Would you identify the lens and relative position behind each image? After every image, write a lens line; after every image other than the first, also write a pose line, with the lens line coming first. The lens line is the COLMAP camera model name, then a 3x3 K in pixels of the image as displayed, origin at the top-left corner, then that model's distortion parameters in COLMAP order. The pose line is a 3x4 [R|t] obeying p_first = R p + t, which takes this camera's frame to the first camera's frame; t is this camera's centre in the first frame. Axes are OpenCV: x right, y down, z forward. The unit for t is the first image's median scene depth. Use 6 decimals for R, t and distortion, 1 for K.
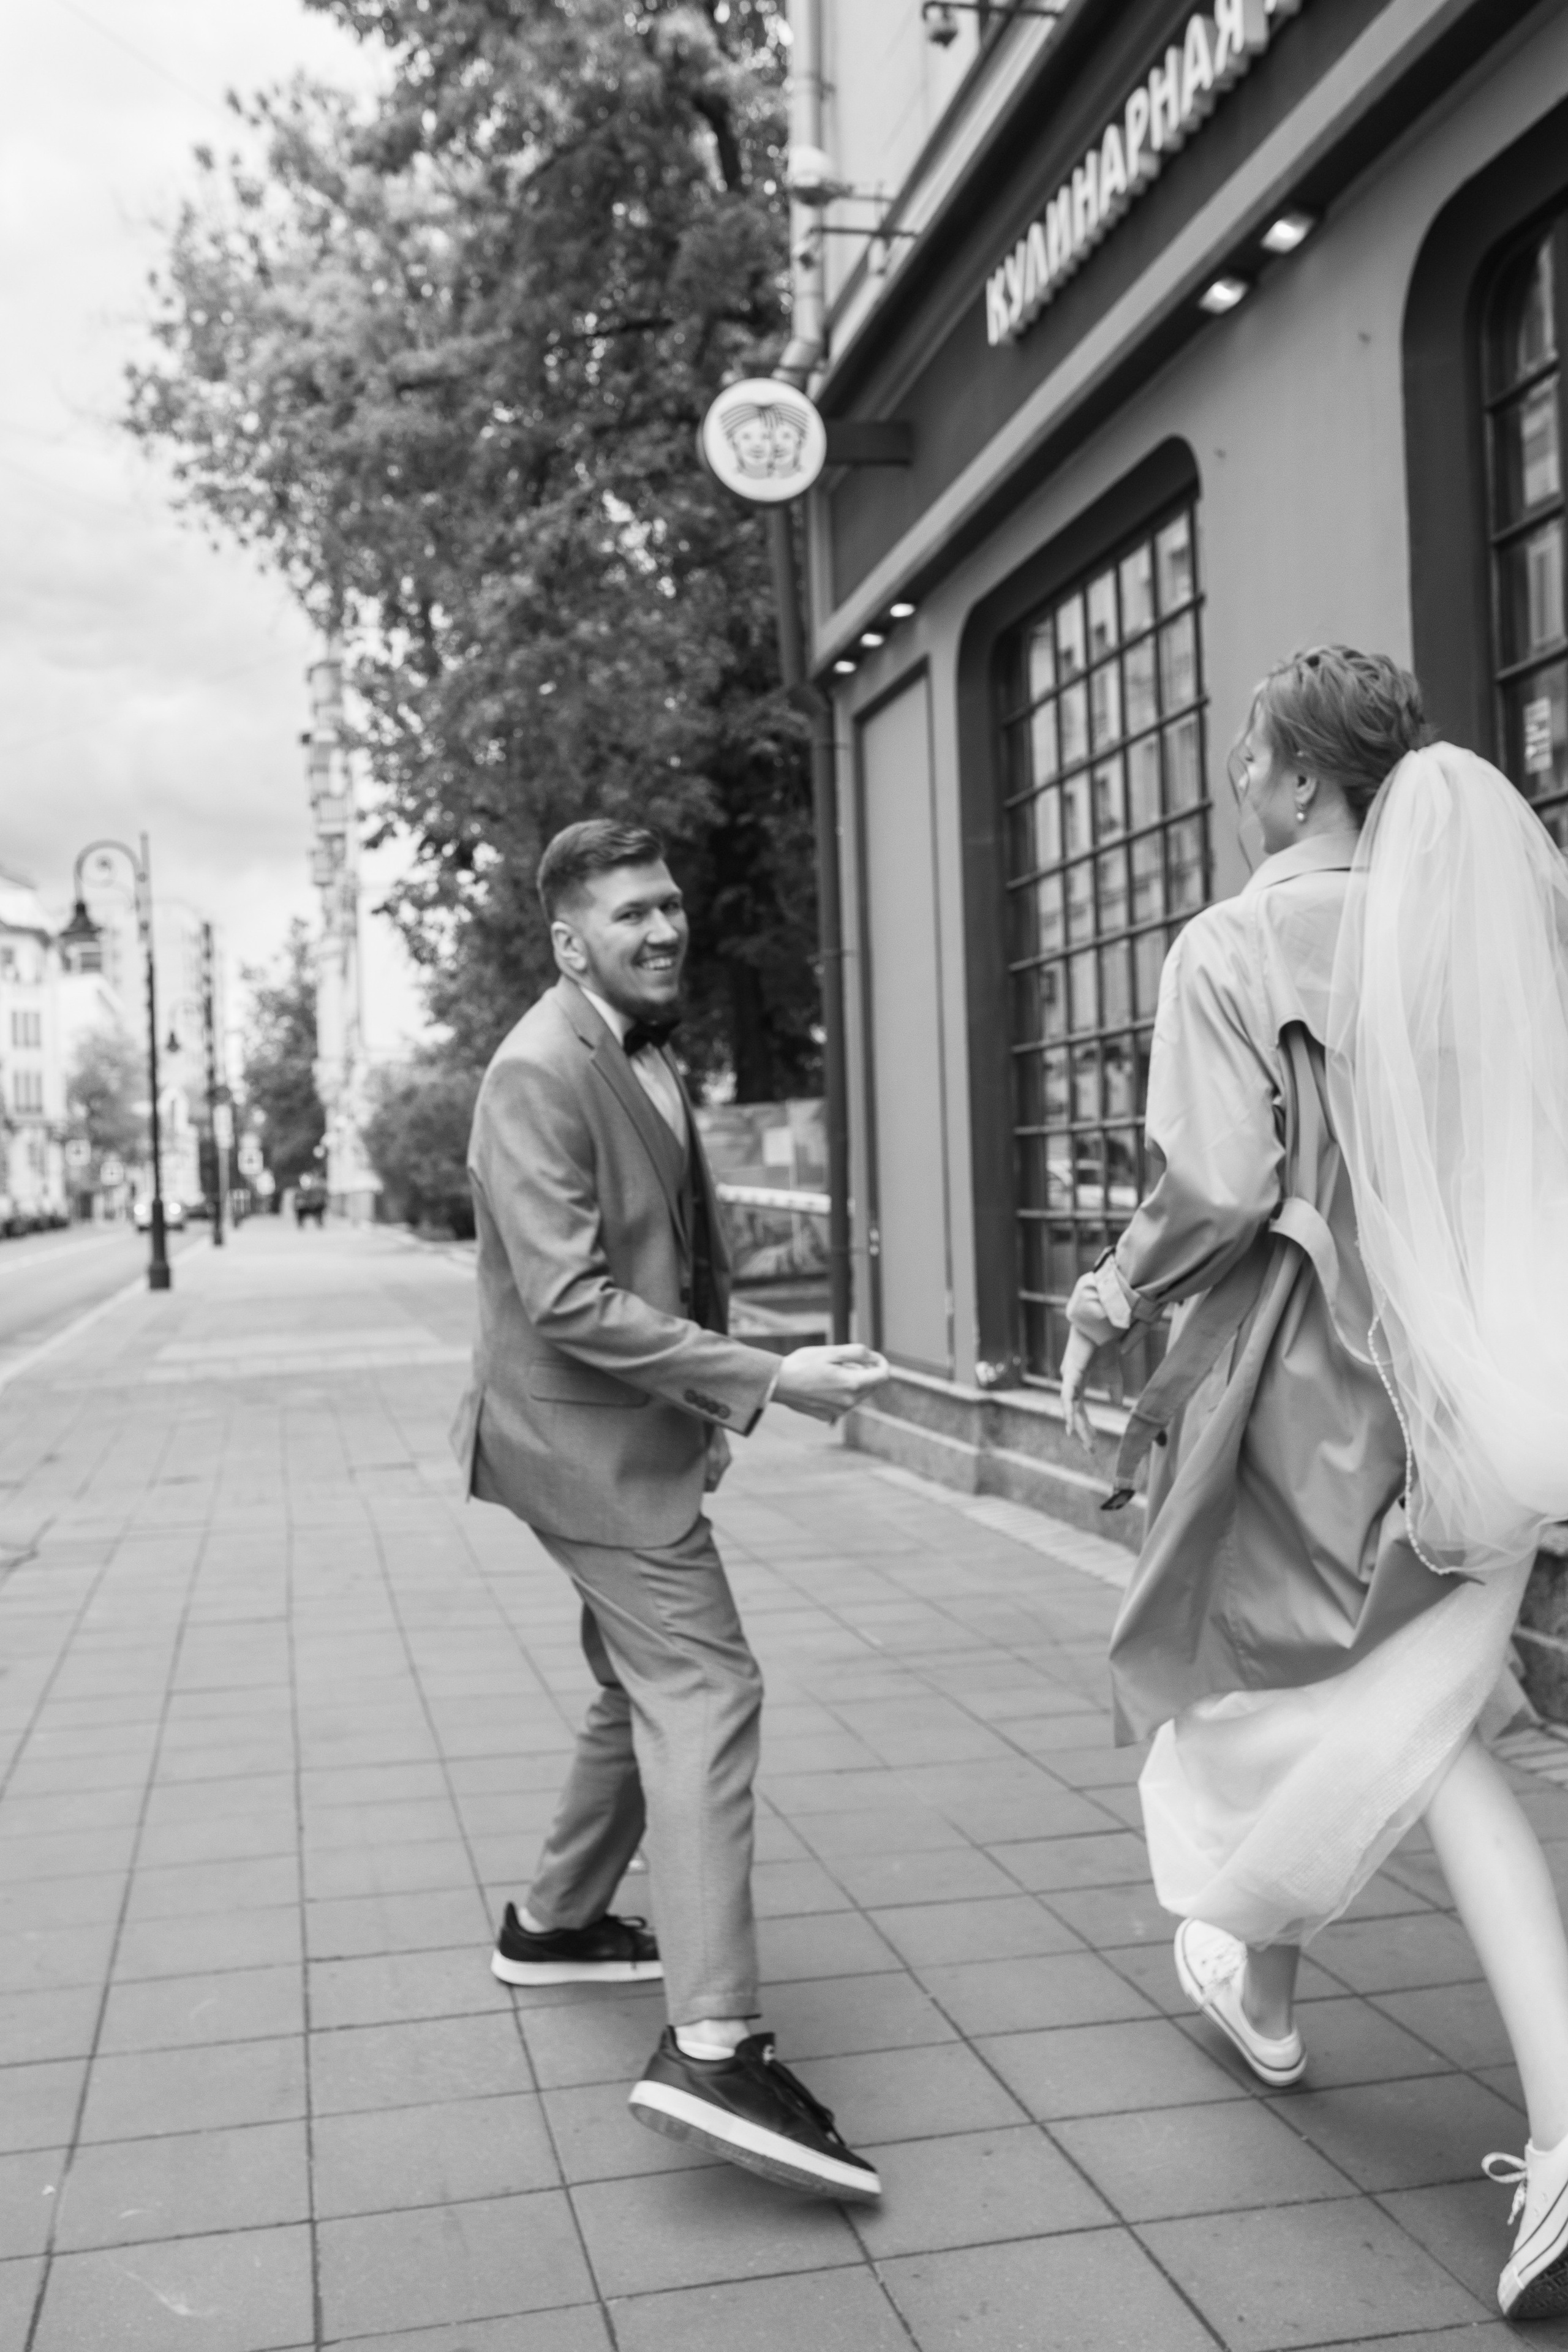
lens RADIAL K [[2218.0, 0, 781.3], [0, 2218.0, 1212.8], [0, 0, 1]] dist [-0.083866, 0.072963]
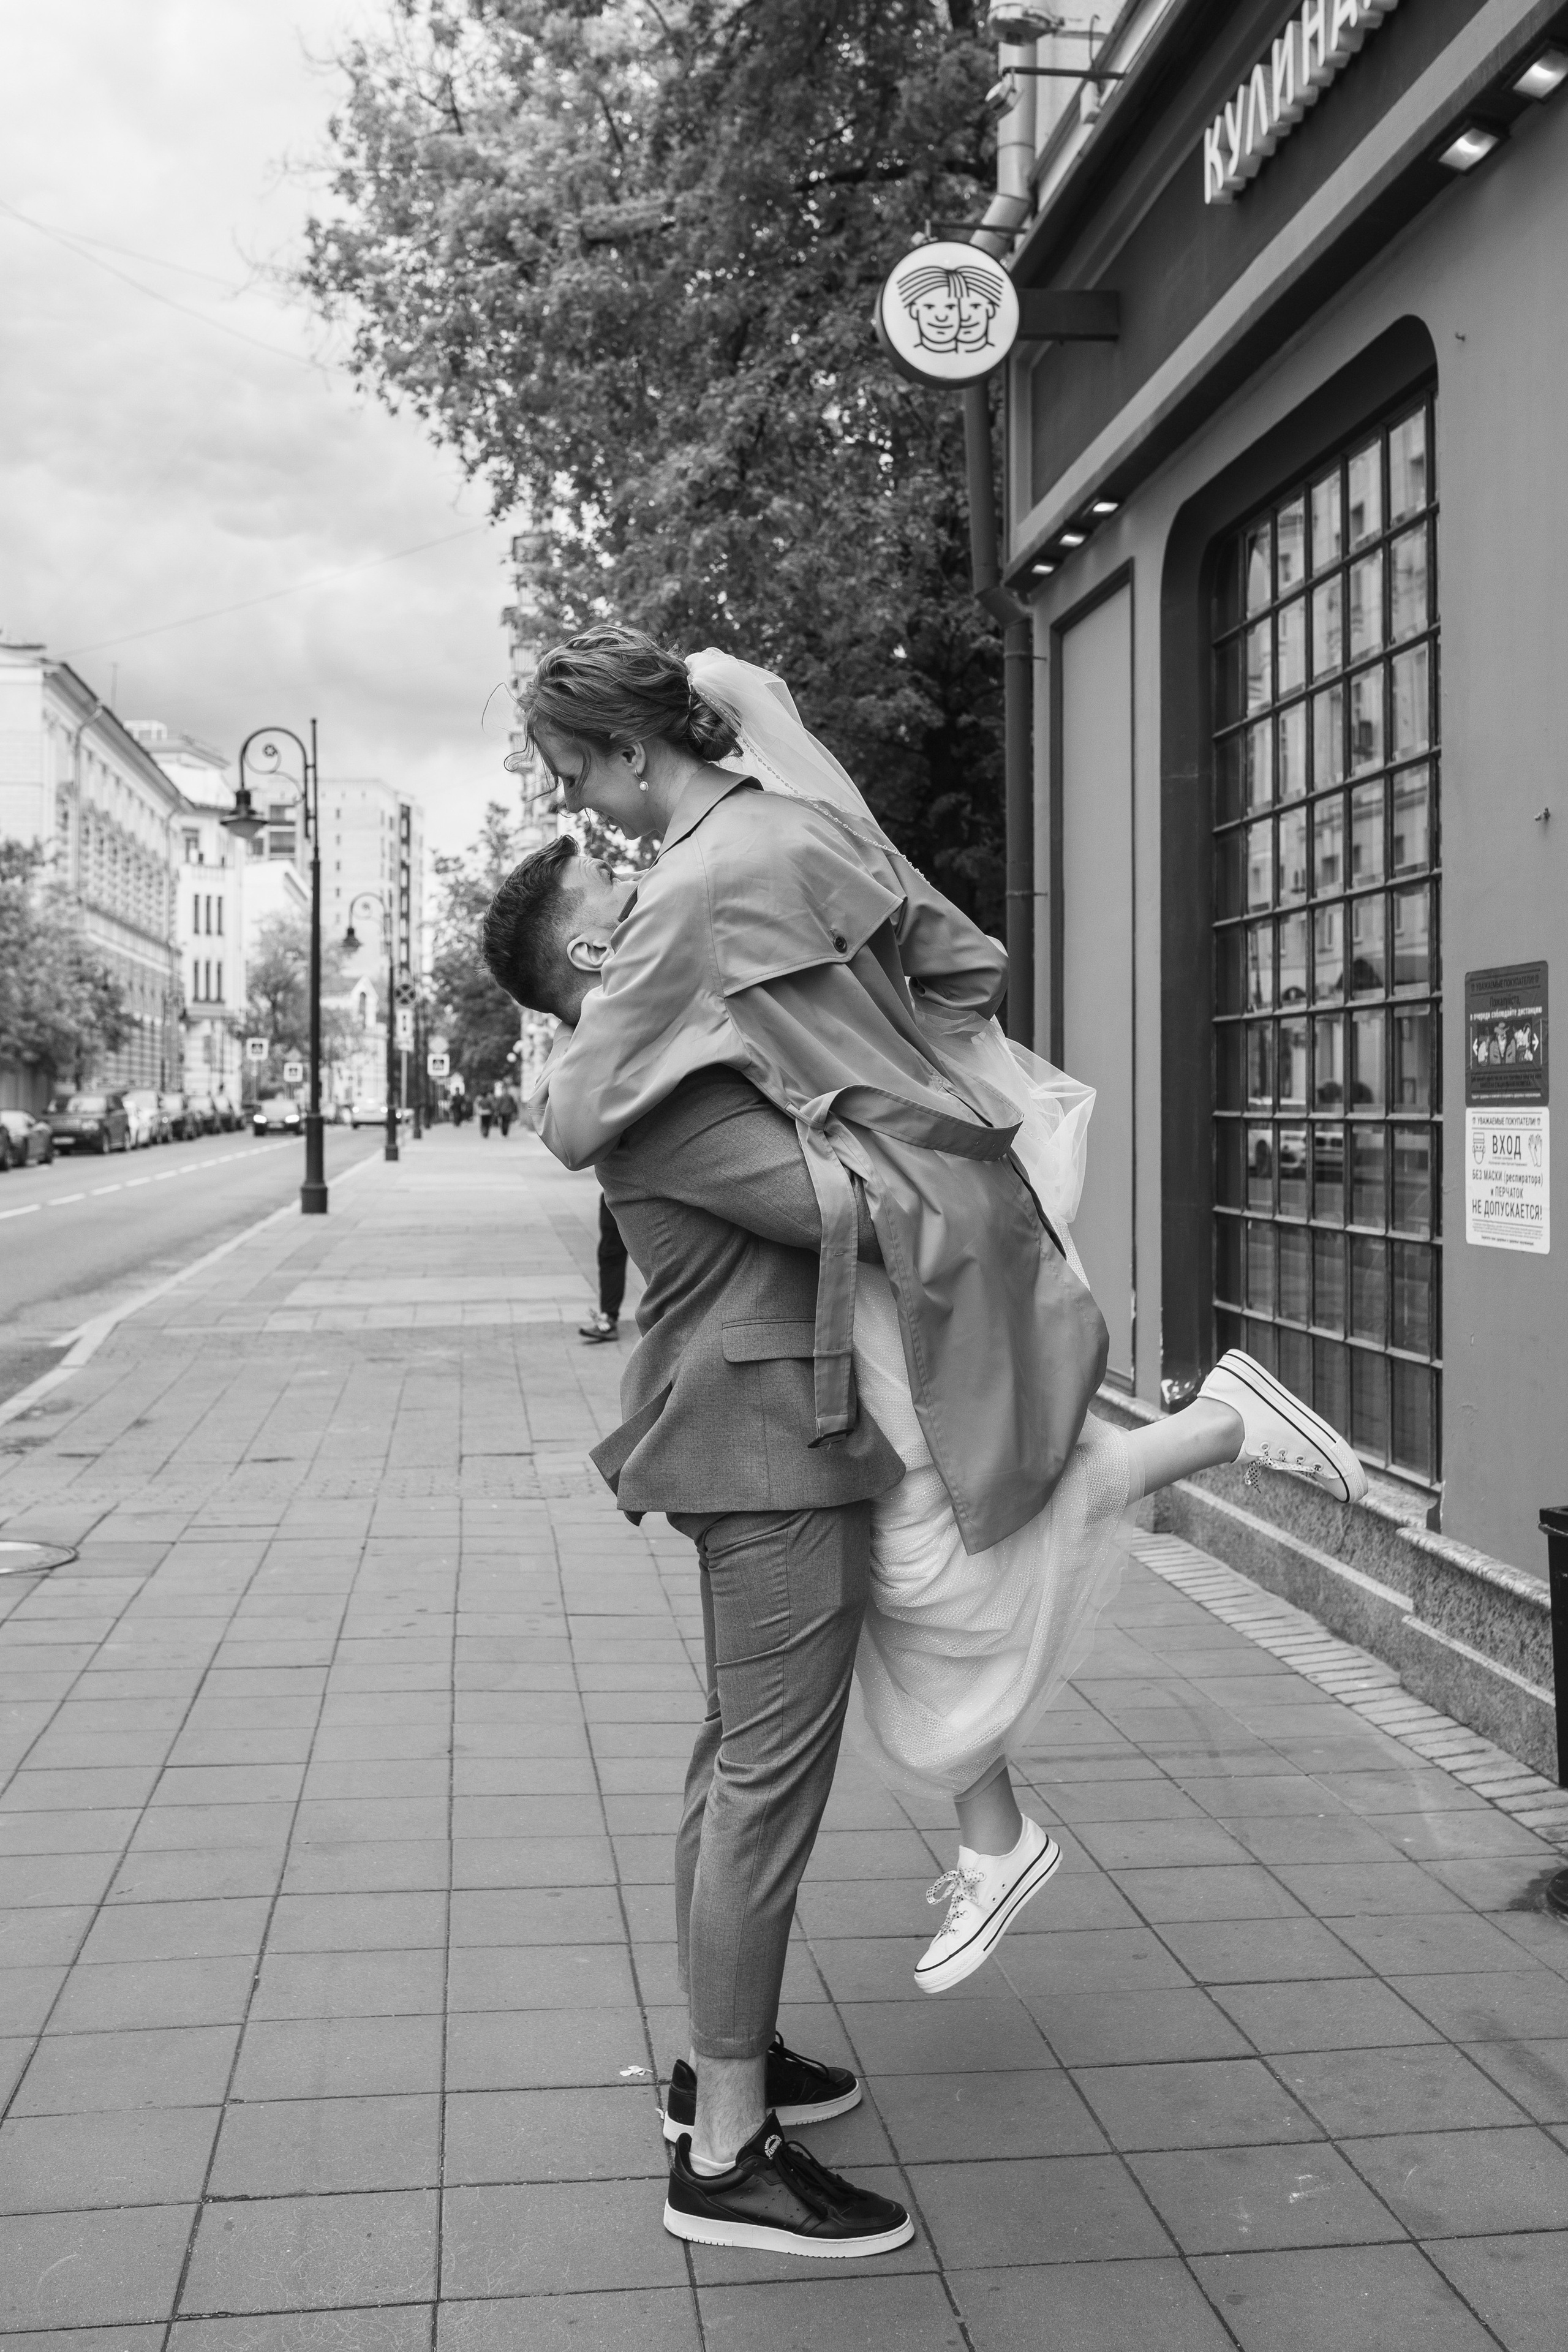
lens RADIAL K [[2389.5, 0, 823.9], [0, 2389.5, 1106.6], [0, 0, 1]] dist [-0.066178, 0.018877]
pose [[0.996235, 0.033509, -0.079950, 0.024237], [-0.034242, 0.999383, -0.007807, -0.022938], [0.079639, 0.010515, 0.996768, 0.051949]]
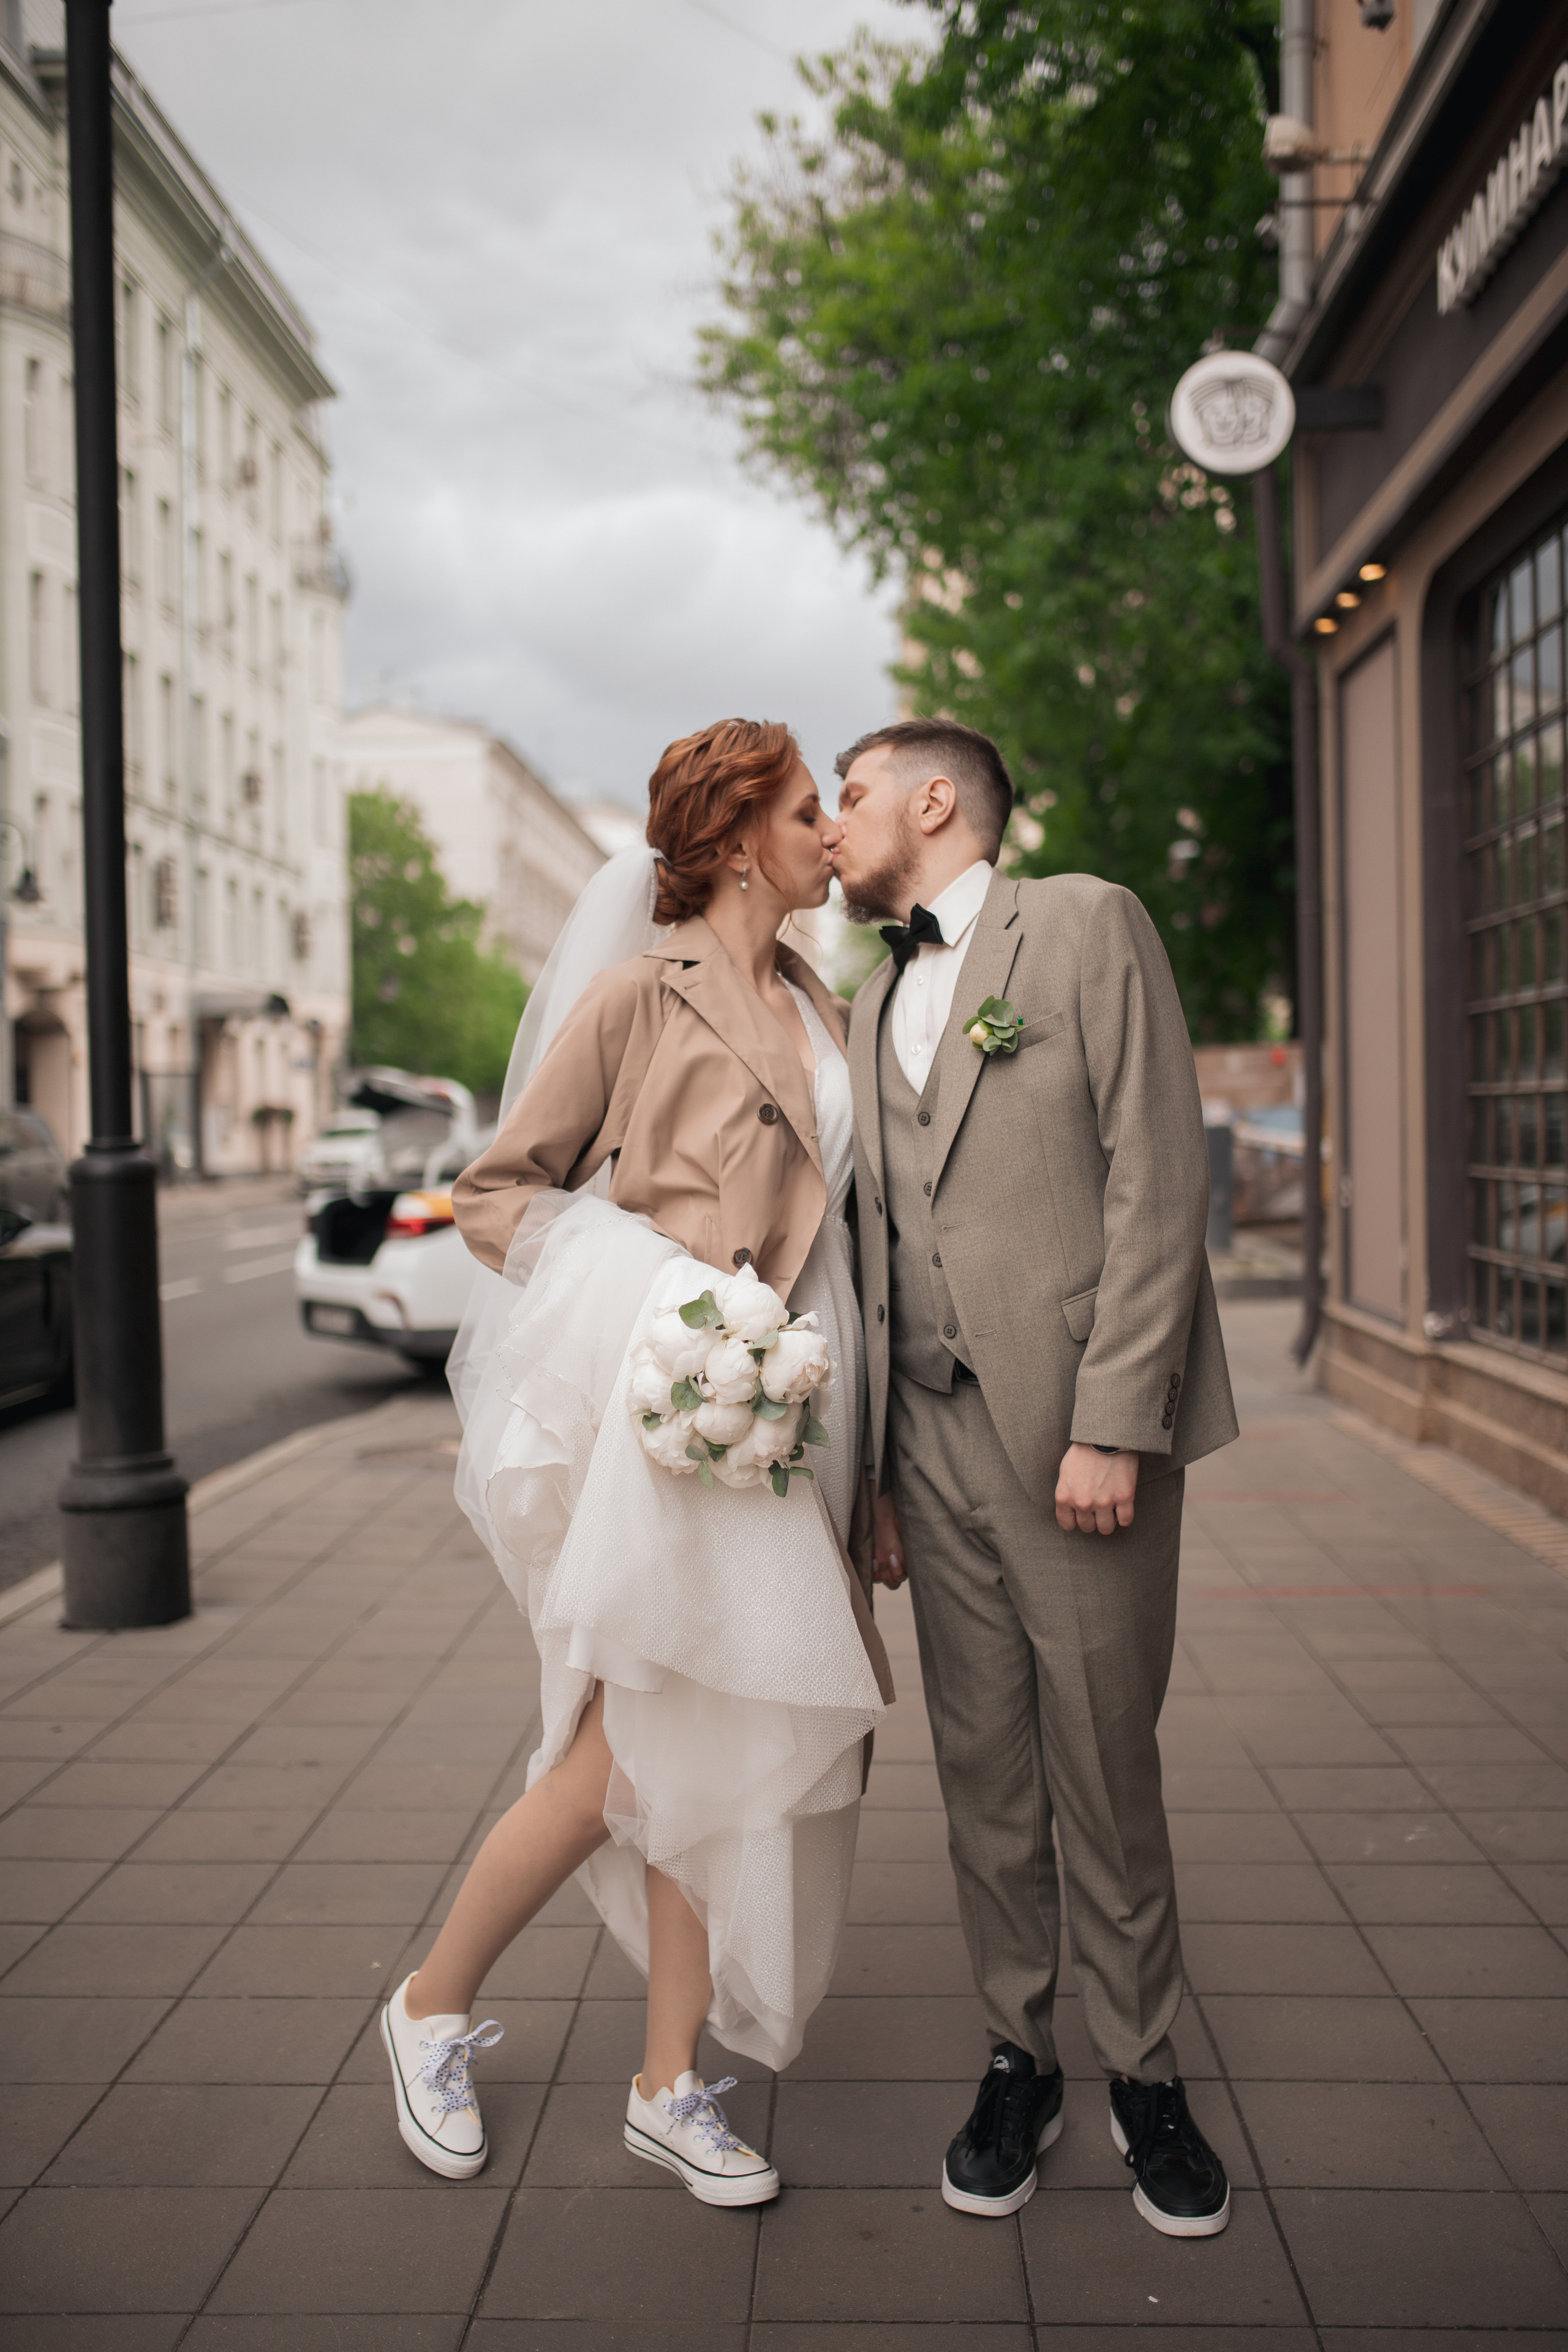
lens RADIAL K [[2218.0, 0, 781.3], [0, 2218.0, 1212.8], [0, 0, 1]] dist [-0.083866, 0.072963]
pose [[0.964595, 0.026034, -0.262449, 0.057824], [-0.016633, 0.999140, 0.037979, -0.011275], [0.263212, -0.032269, 0.964198, -0.047622]]
